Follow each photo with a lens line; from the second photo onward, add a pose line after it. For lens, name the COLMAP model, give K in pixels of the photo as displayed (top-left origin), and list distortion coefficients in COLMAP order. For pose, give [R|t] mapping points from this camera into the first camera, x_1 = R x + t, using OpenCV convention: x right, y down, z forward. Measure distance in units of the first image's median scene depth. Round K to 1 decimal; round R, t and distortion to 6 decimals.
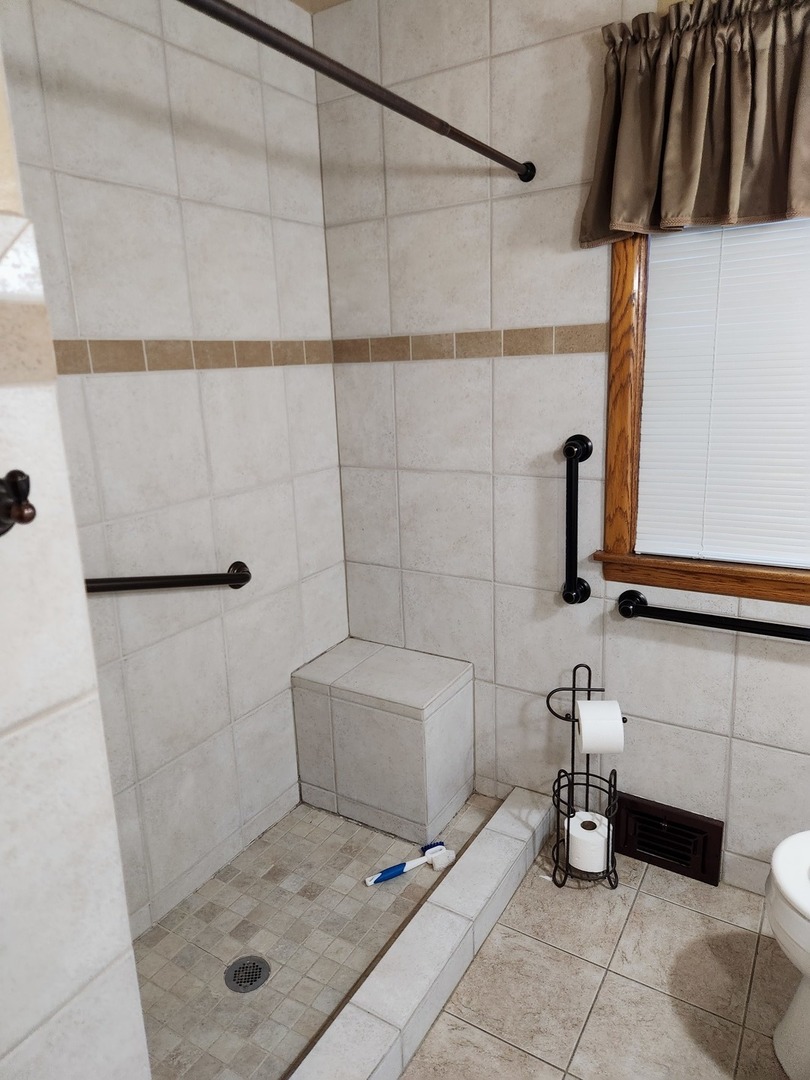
lens RADIAL K [[708.4, 0, 391.6], [0, 708.4, 521.1], [0, 0, 1]] dist [0.043701, -0.039245]
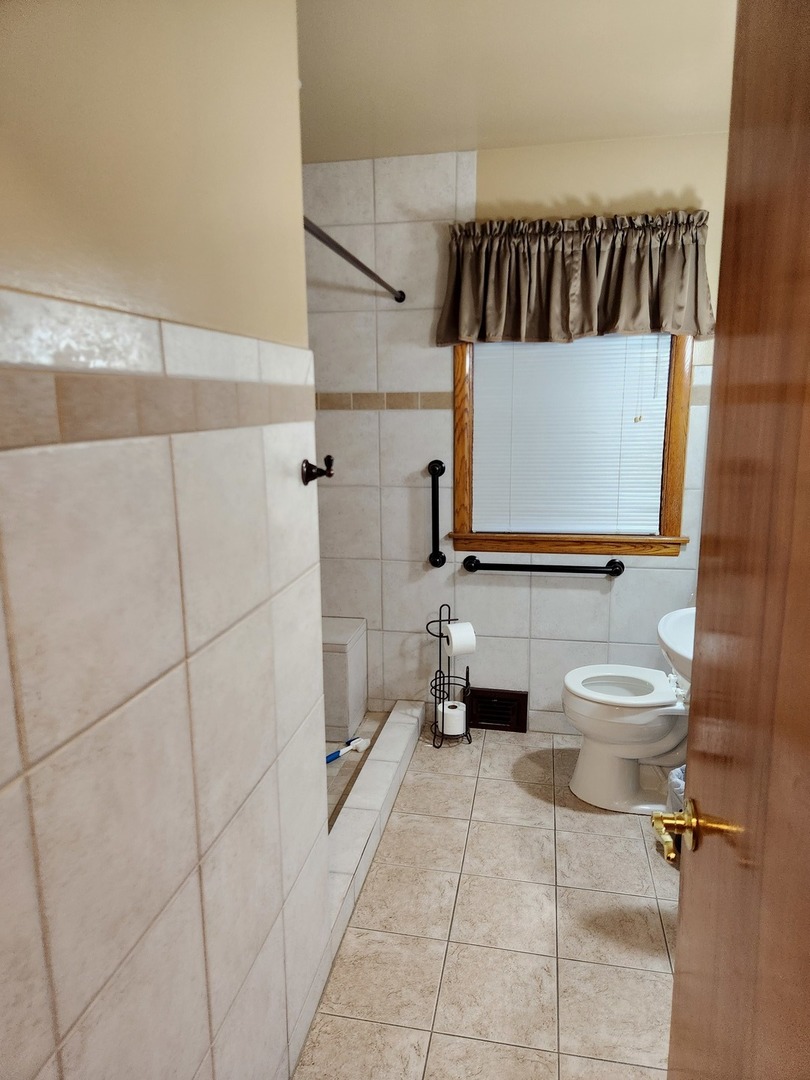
lens RADIAL K [[708.4, 0, 402.3], [0, 708.4, 538.8], [0, 0, 1]] dist [0.043701, -0.039245]
pose [[0.931627, -0.037363, 0.361491, -0.401445], [0.052392, 0.998118, -0.031861, 0.105204], [-0.359620, 0.048621, 0.931831, -0.462185]]
